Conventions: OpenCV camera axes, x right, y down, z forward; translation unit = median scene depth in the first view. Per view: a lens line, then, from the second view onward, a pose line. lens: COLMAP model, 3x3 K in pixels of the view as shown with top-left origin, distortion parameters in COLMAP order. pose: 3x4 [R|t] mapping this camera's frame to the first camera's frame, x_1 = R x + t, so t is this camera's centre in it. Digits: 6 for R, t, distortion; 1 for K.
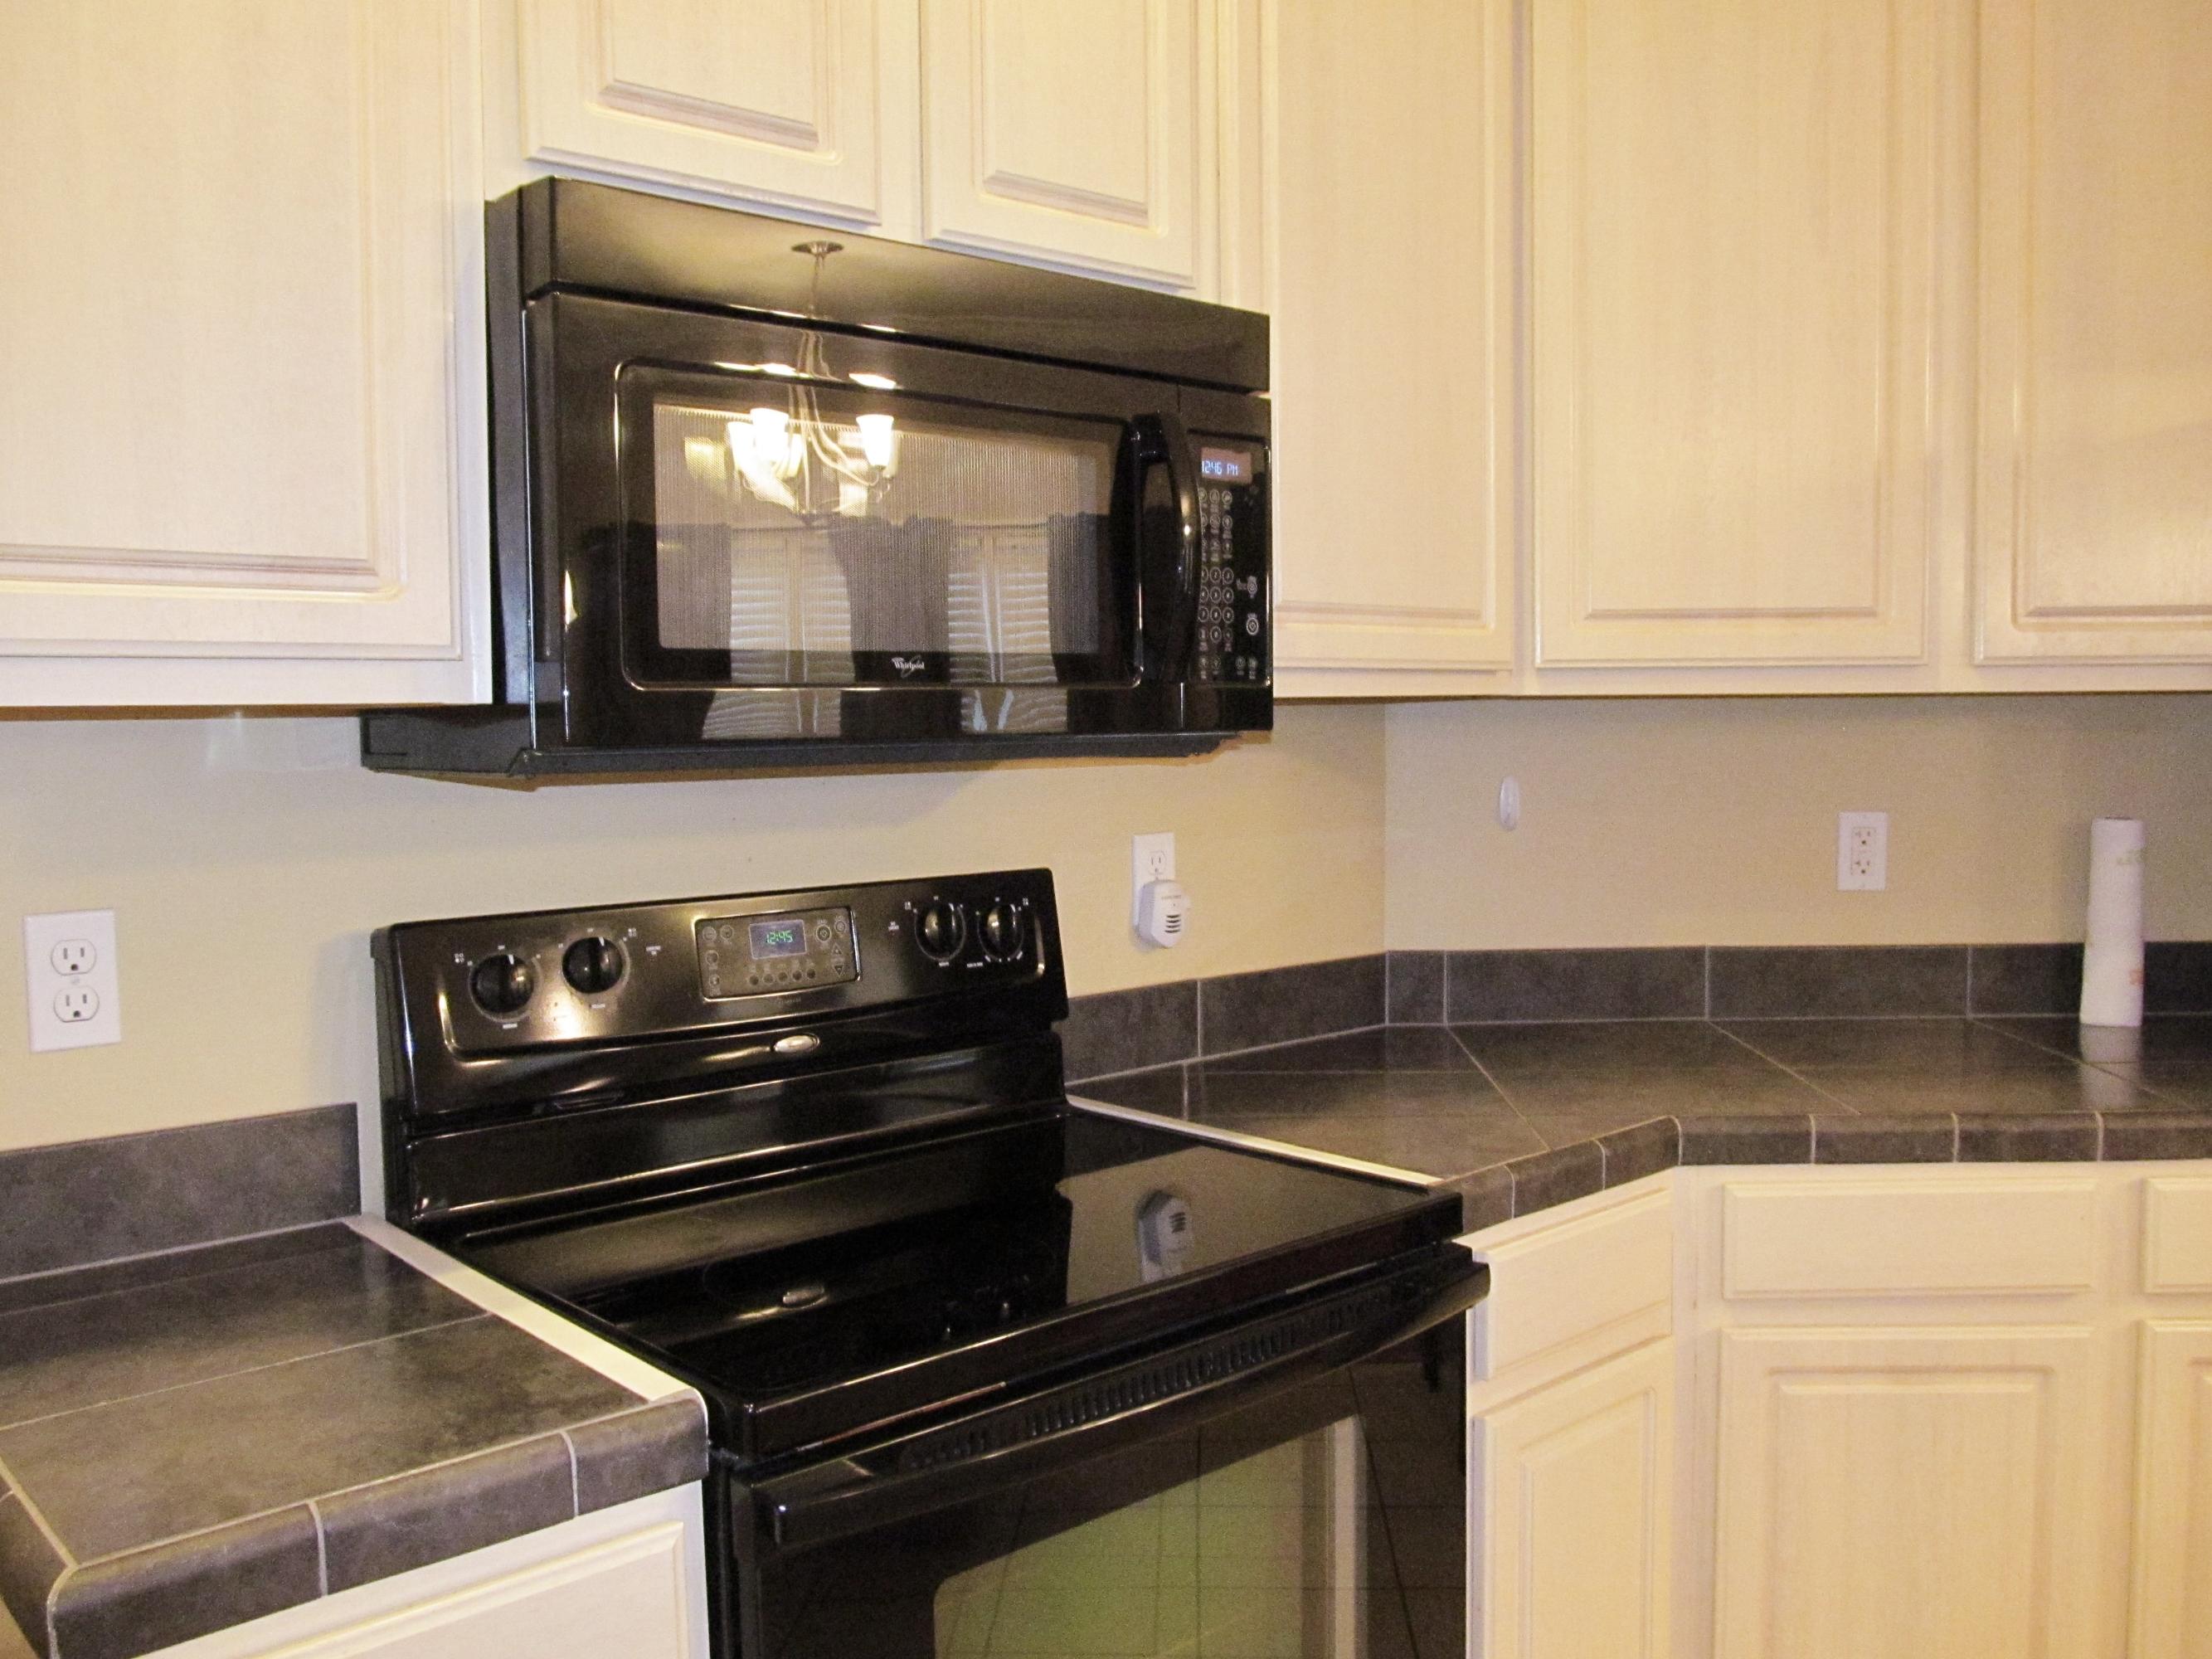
lens RADIAL K [[1842.8, 0, 1106.0], [0, 1842.8, 829.5], [0, 0, 1]] dist [-0.060855, 0.043726]
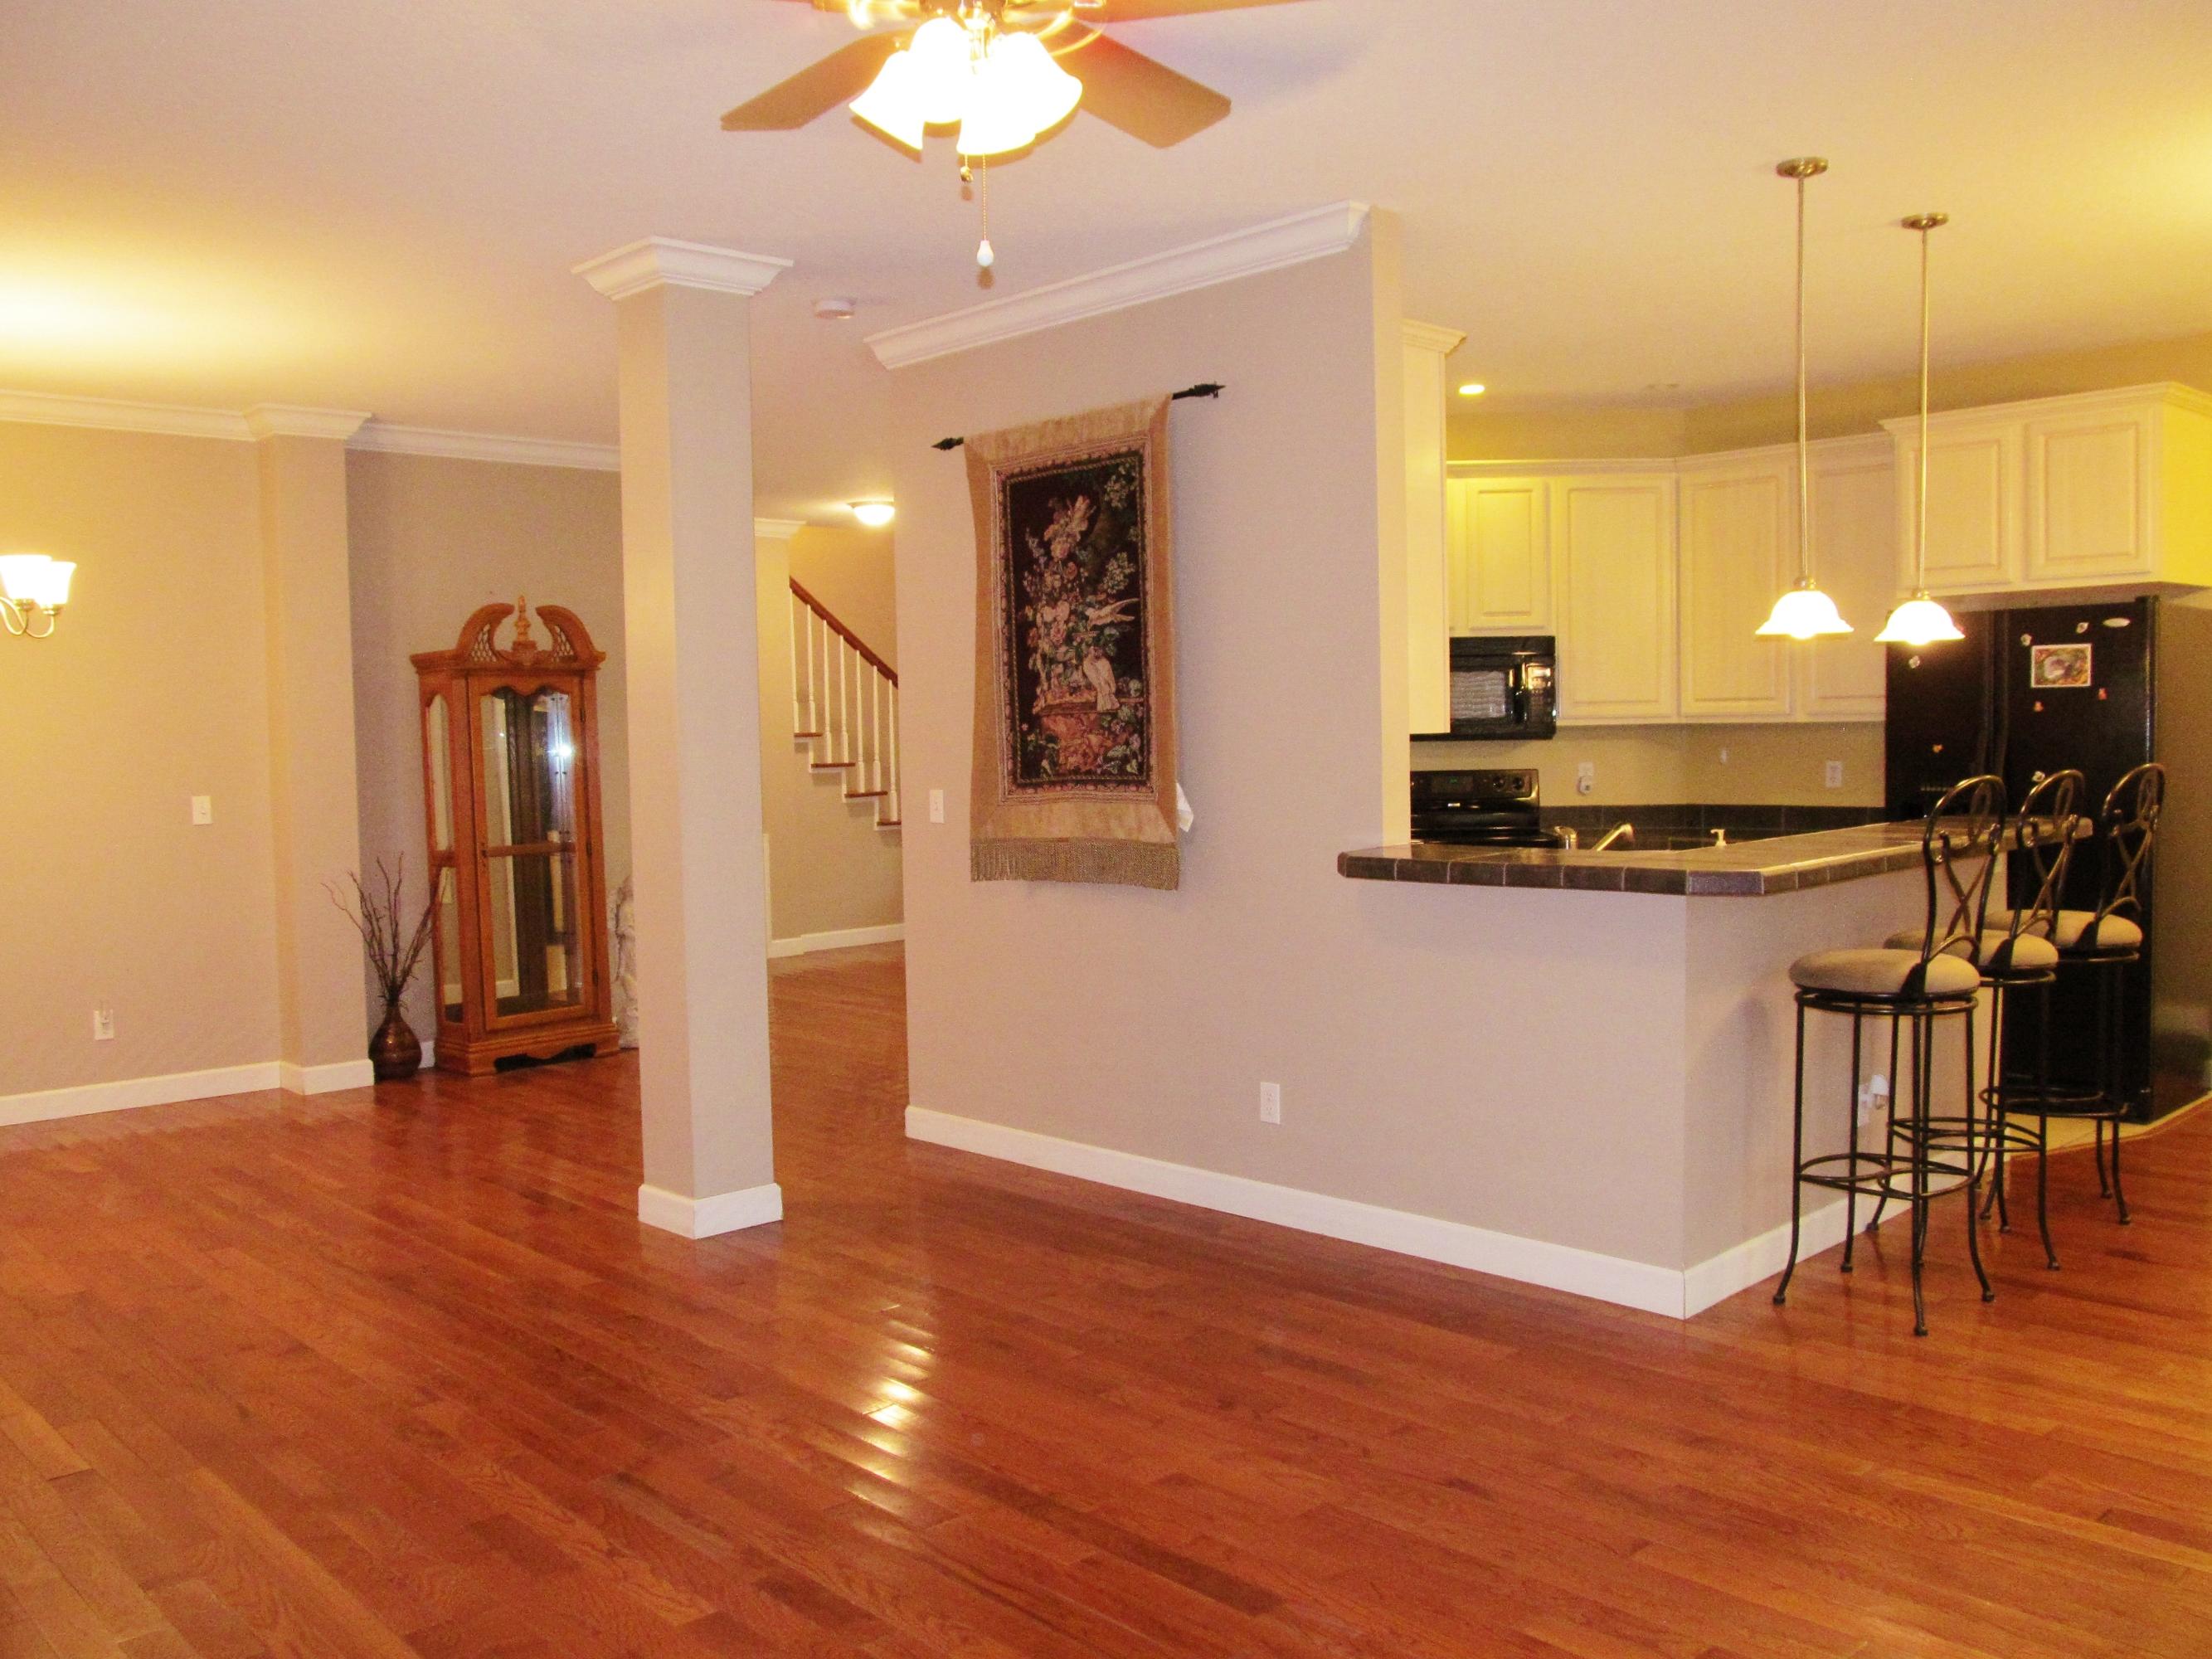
lens RADIAL K [[1842.8, 0, 1106.0], [0, 1842.8, 829.5], [0, 0, 1]] dist [-0.060855, 0.043726]
pose [[0.738443, 0.034191, -0.673449, 2.123870], [-0.033330, 0.999344, 0.014190, 0.136817], [0.673492, 0.011967, 0.739098, -2.738547]]
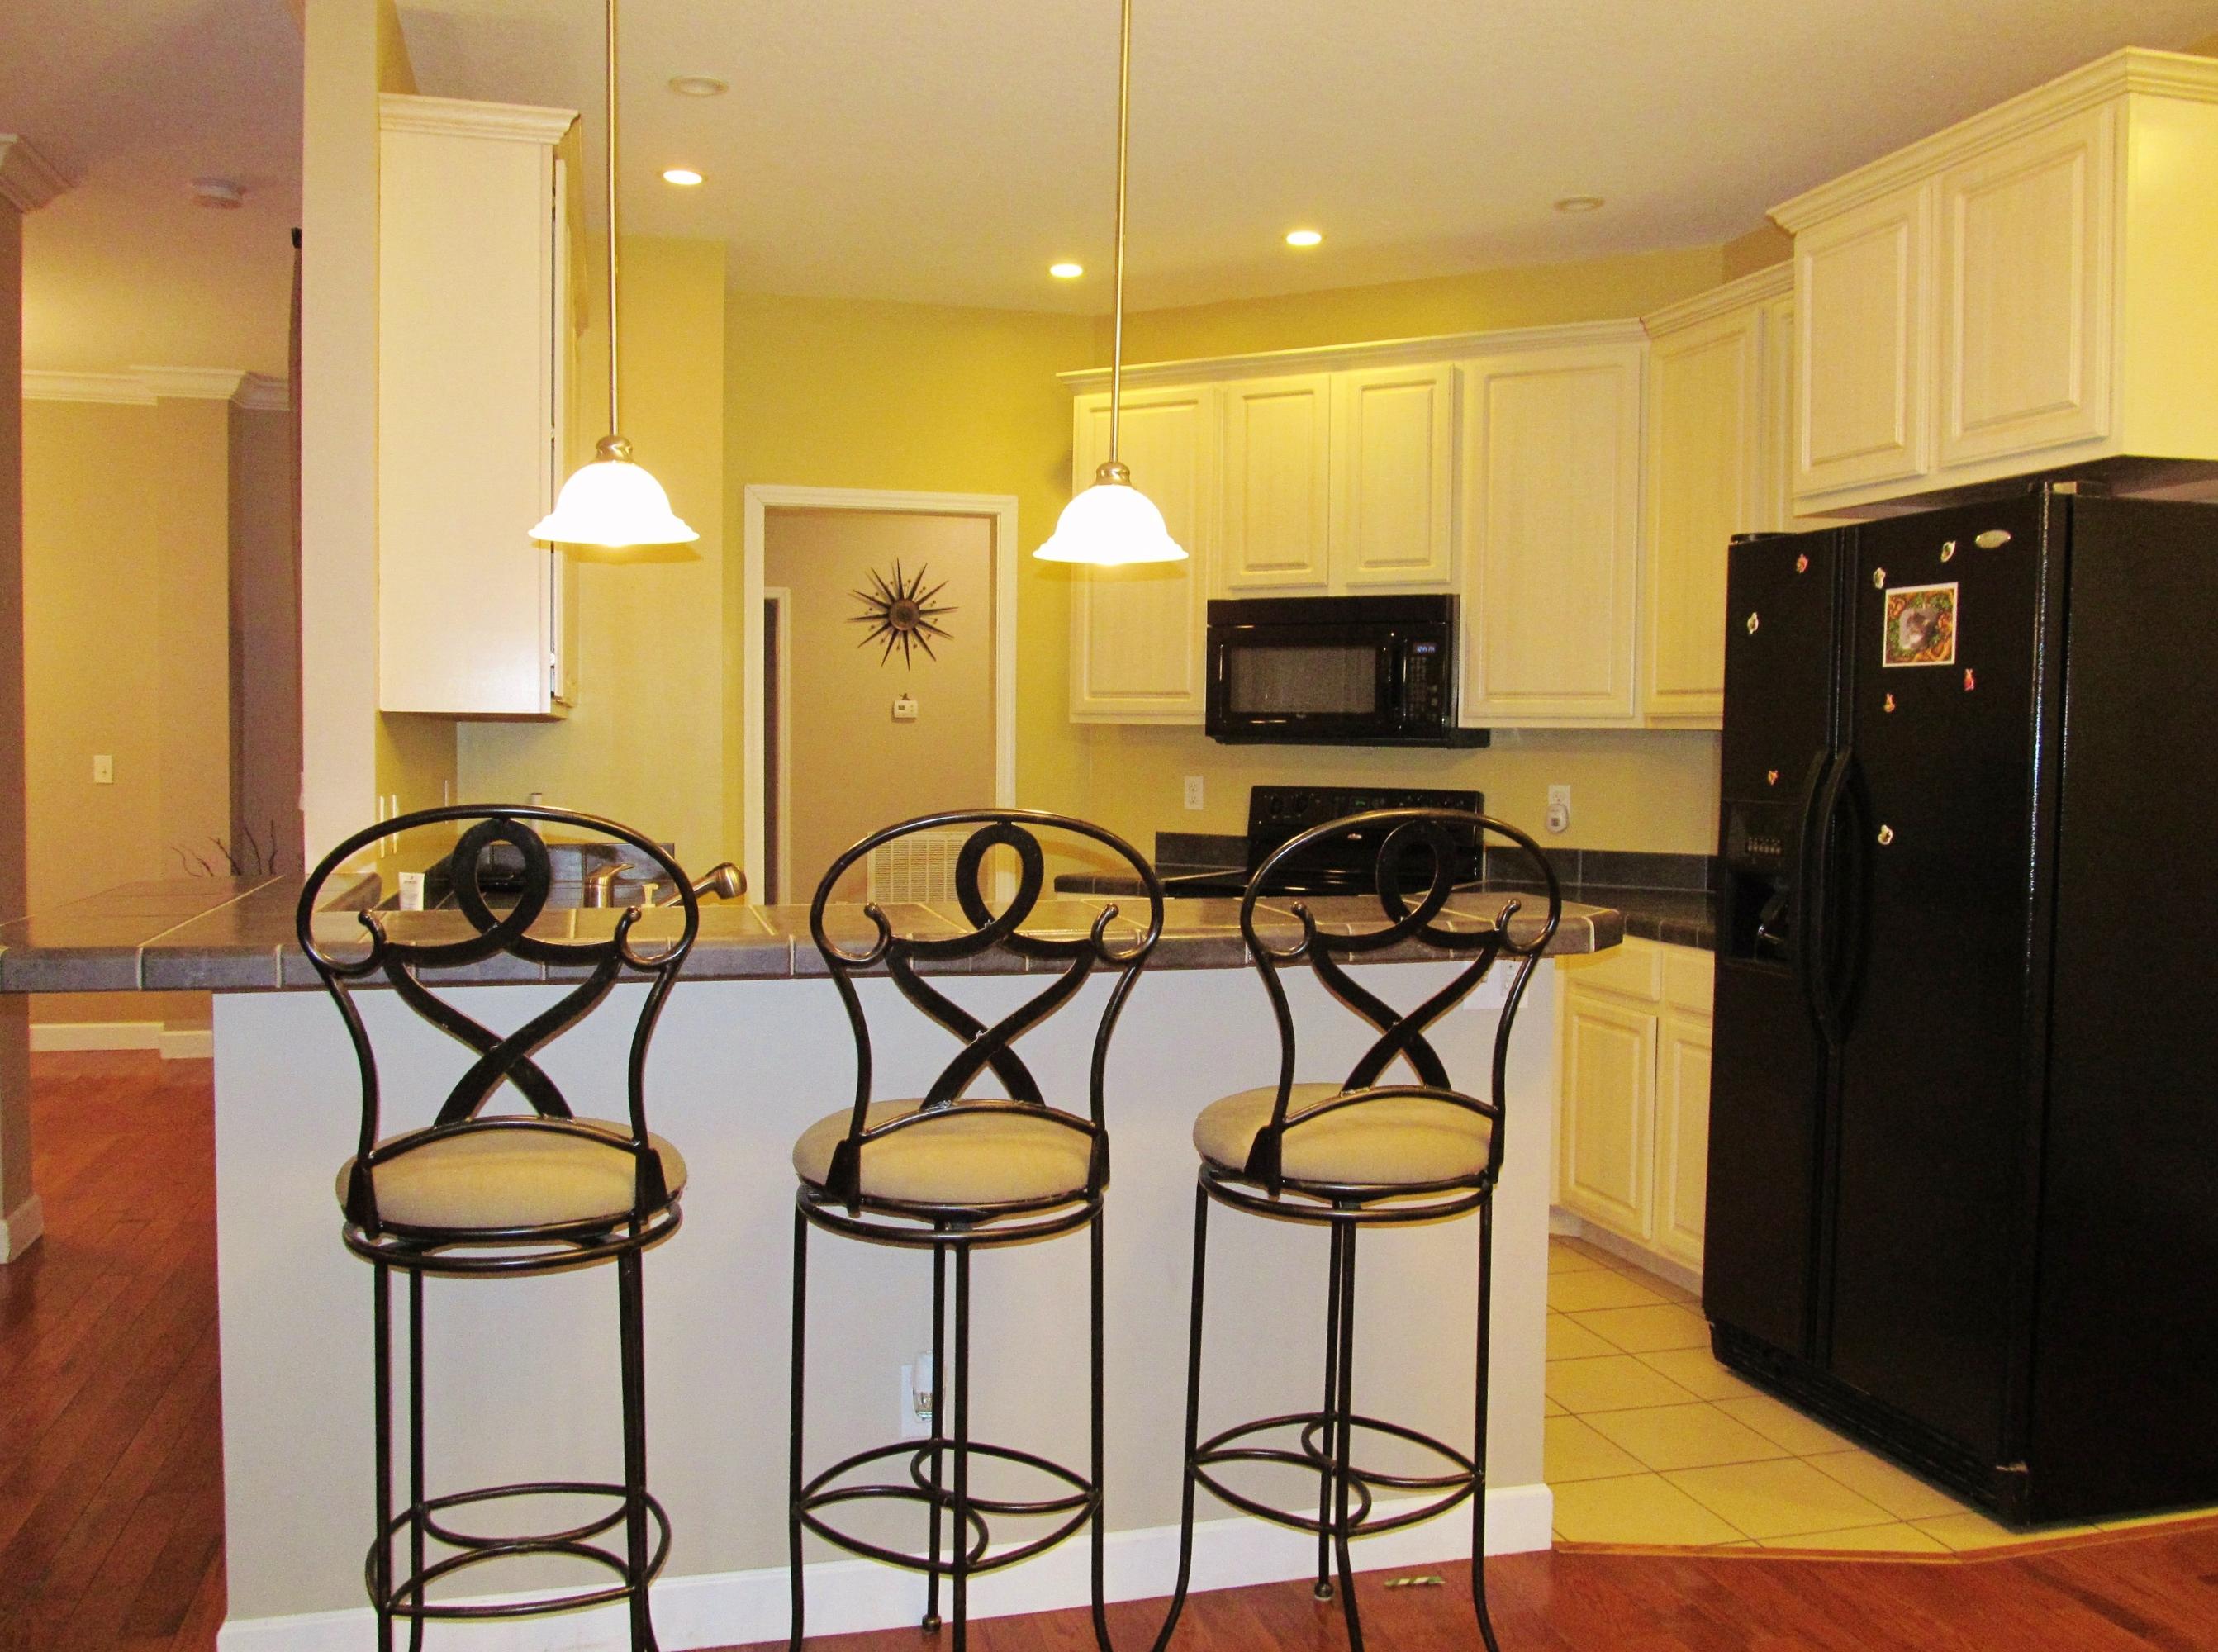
lens RADIAL K [[1847.6, 0, 1109.0], [0, 1847.6, 826.0], [0, 0, 1]] dist [-0.060855, 0.043726]
pose [[0.330575, 0.062247, -0.941725, 2.560220], [-0.076381, 0.996314, 0.039043, 0.008737], [0.940684, 0.059023, 0.334111, -0.421305]]
